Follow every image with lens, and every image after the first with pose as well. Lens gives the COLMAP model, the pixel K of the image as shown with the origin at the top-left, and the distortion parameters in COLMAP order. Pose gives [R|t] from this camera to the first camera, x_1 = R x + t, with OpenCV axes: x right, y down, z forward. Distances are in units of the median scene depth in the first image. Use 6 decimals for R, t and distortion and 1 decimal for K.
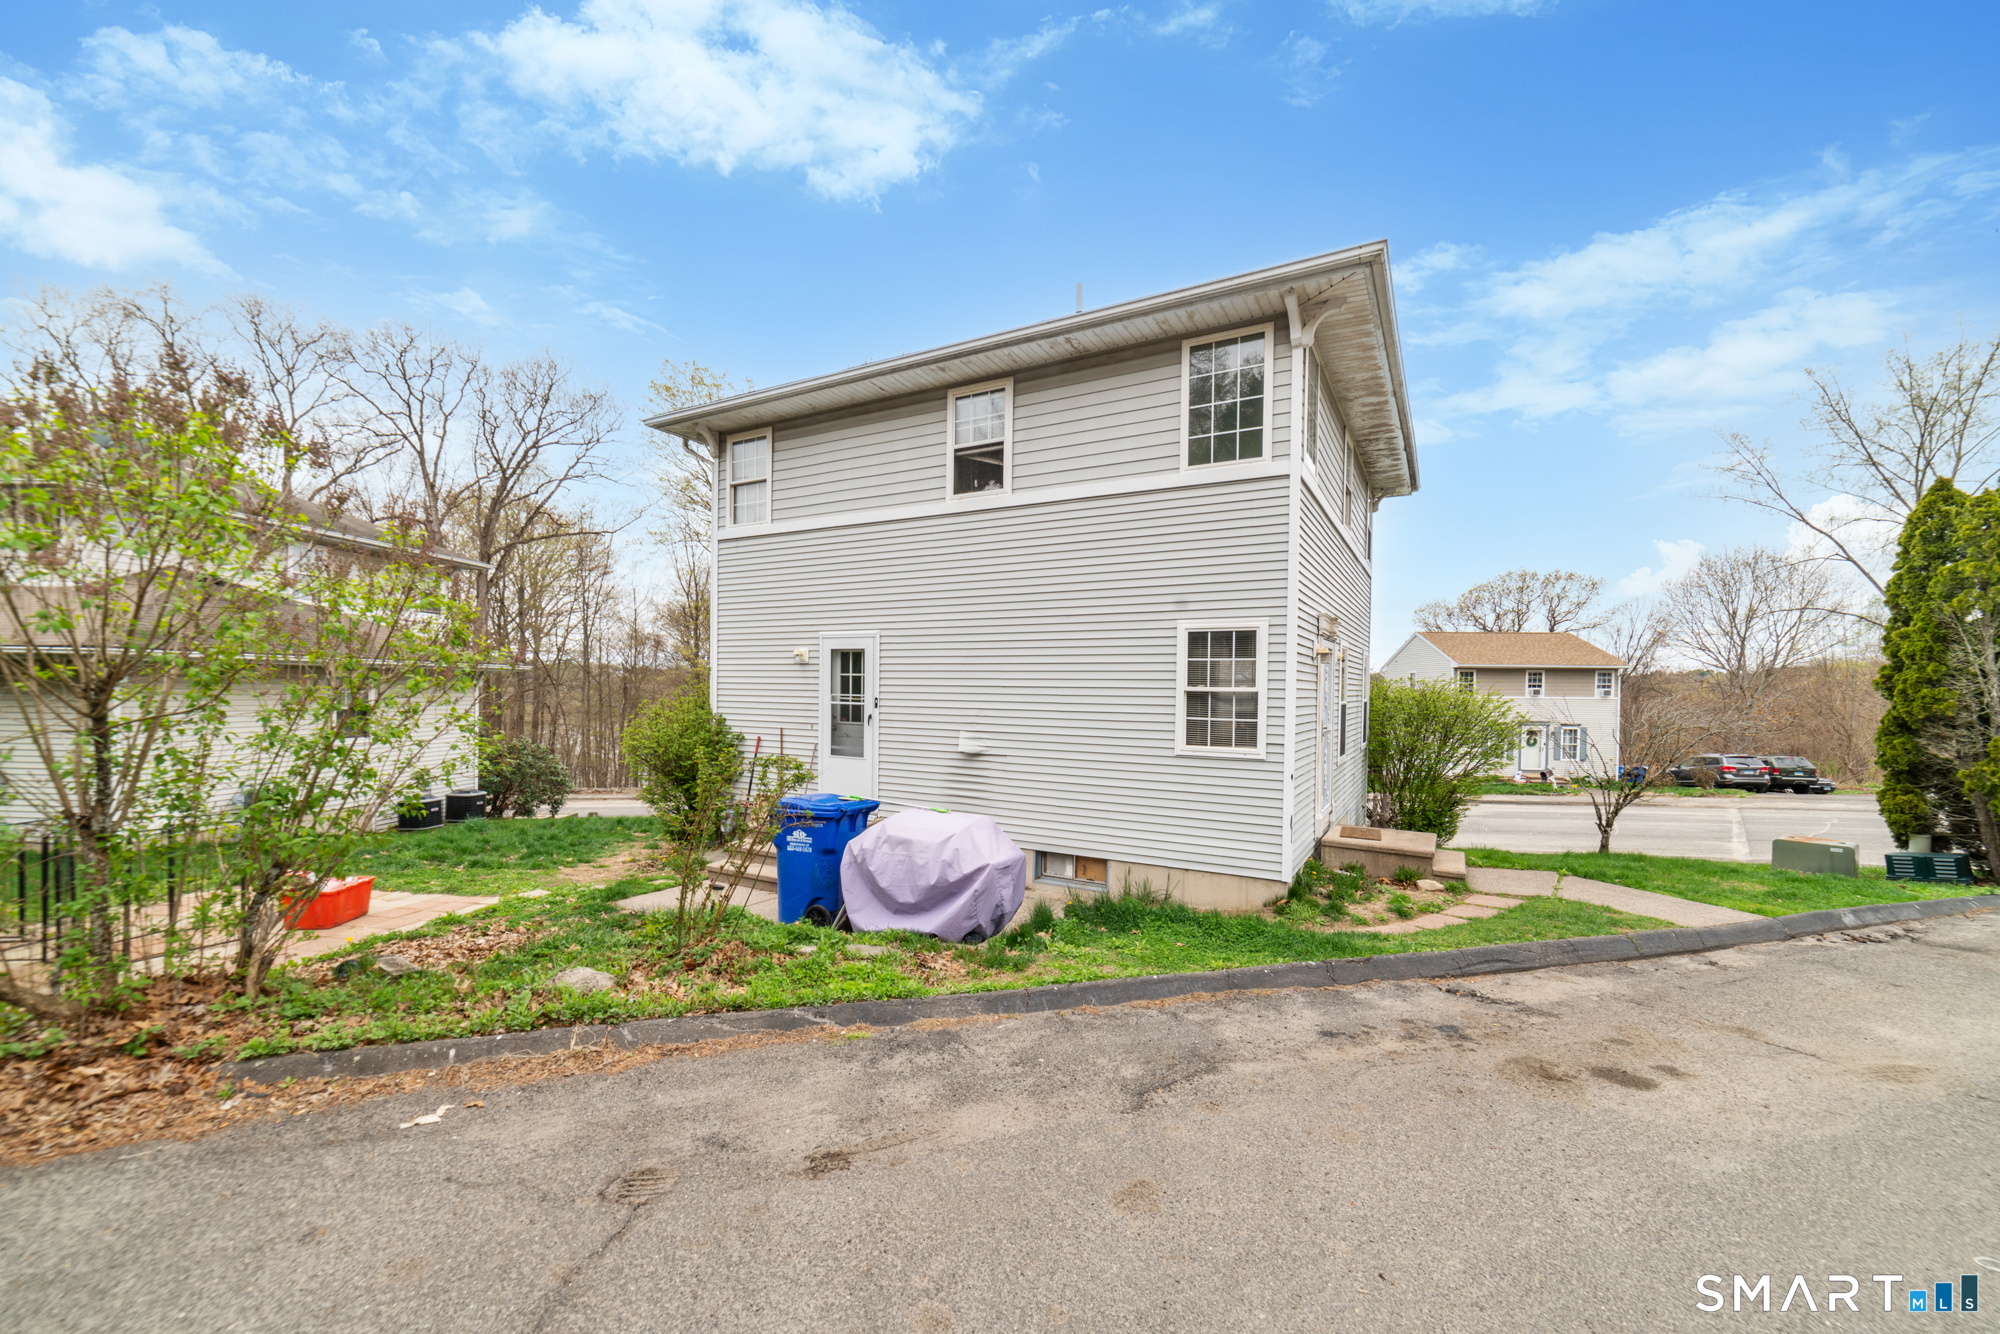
lens RADIAL K [[792.4, 0, 1000.3], [0, 792.4, 677.2], [0, 0, 1]] dist [-0.000134, 0.000641]
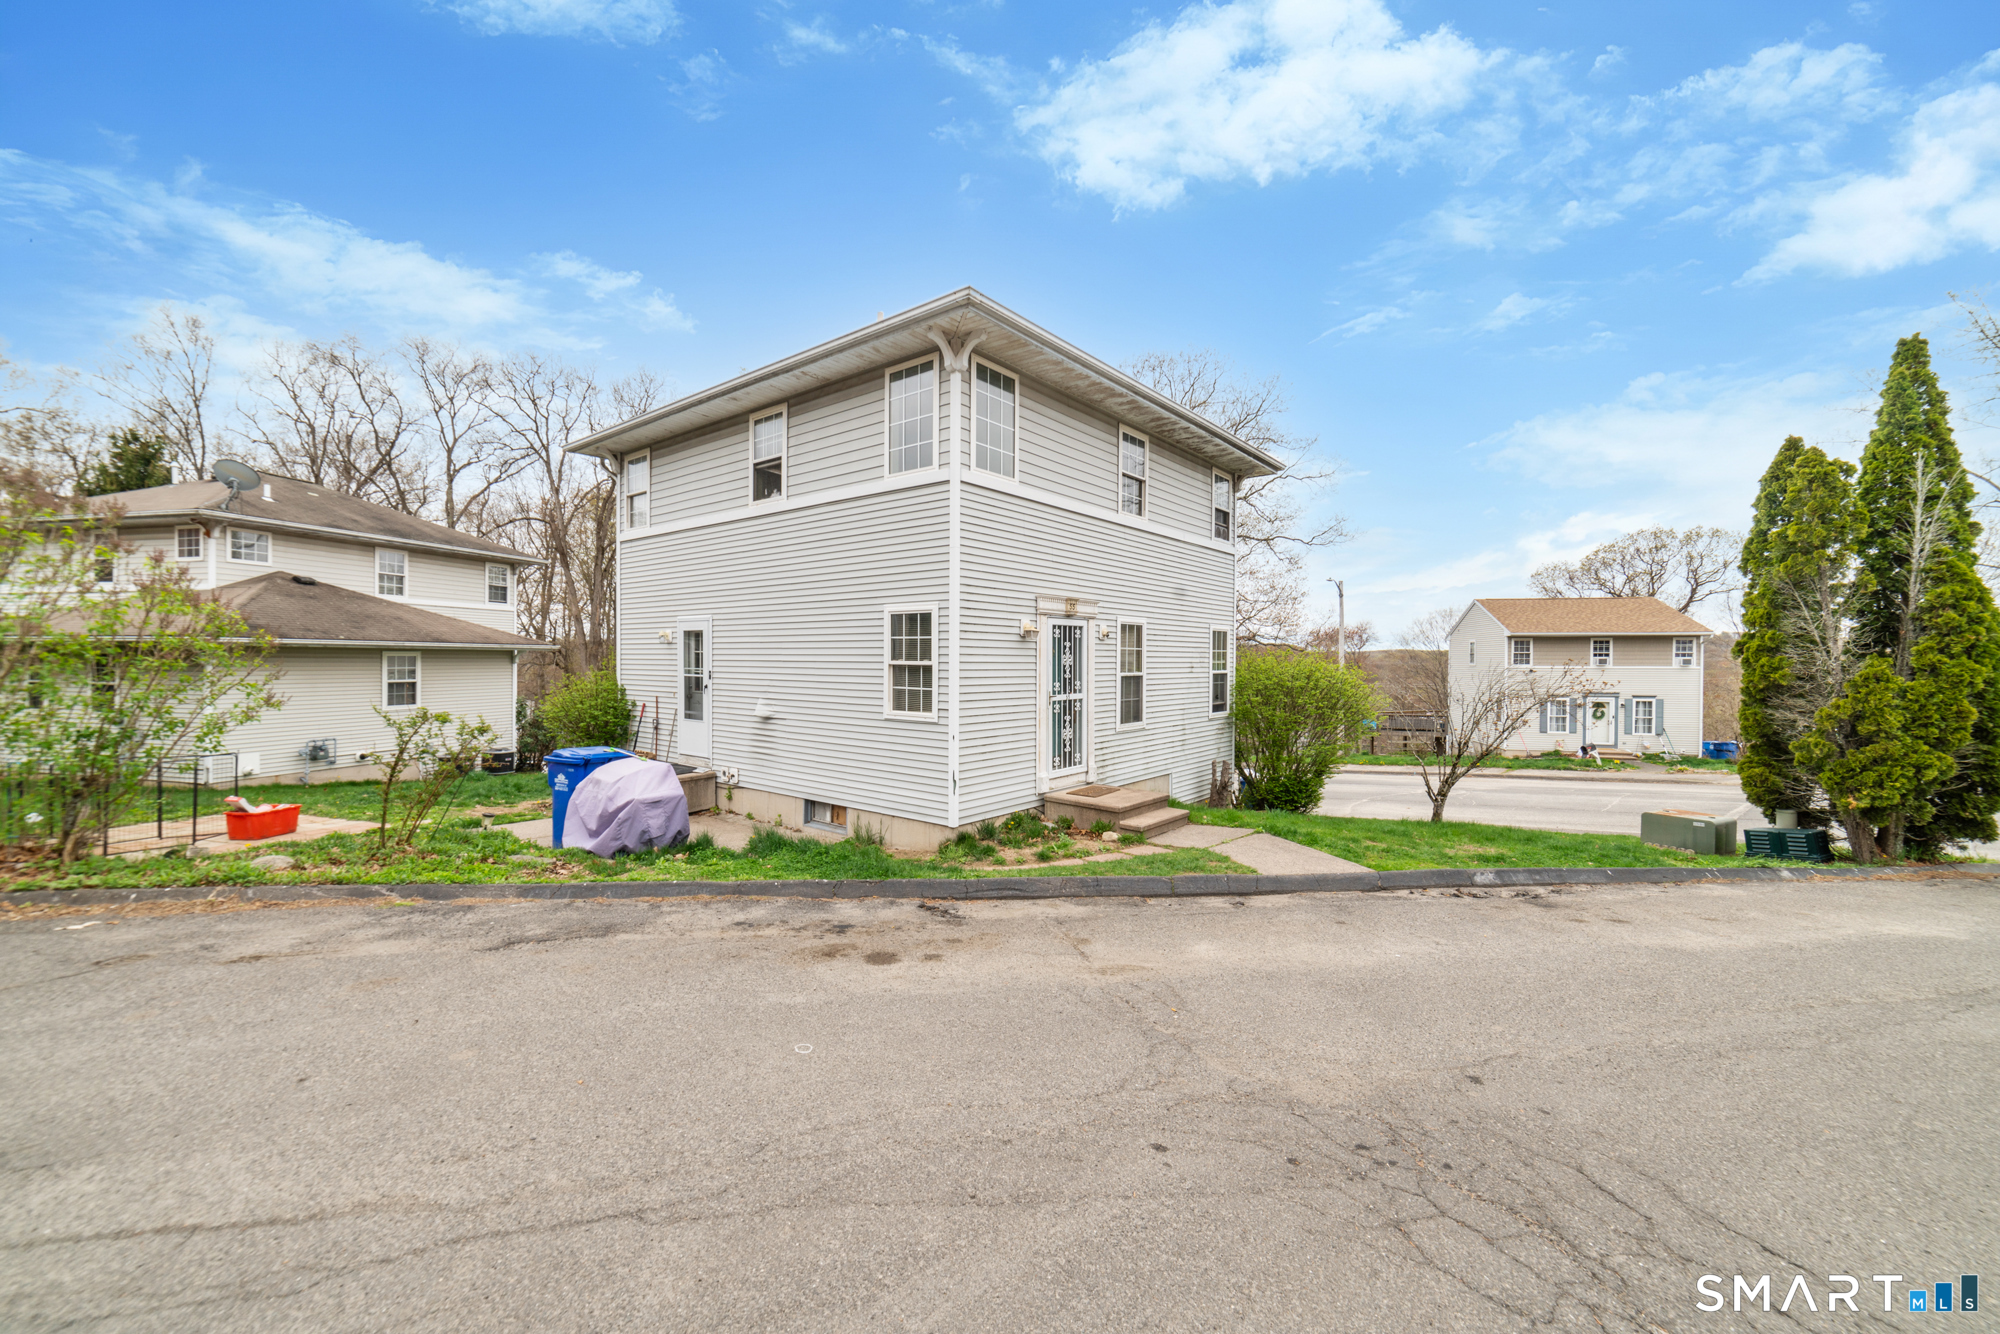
lens RADIAL K [[785.9, 0, 1006.2], [0, 785.9, 641.3], [0, 0, 1]] dist [-0.008261, 0.006945]
pose [[0.986431, -0.010165, -0.163859, 0.512012], [0.008445, 0.999902, -0.011191, -0.001826], [0.163956, 0.009655, 0.986420, -0.108419]]
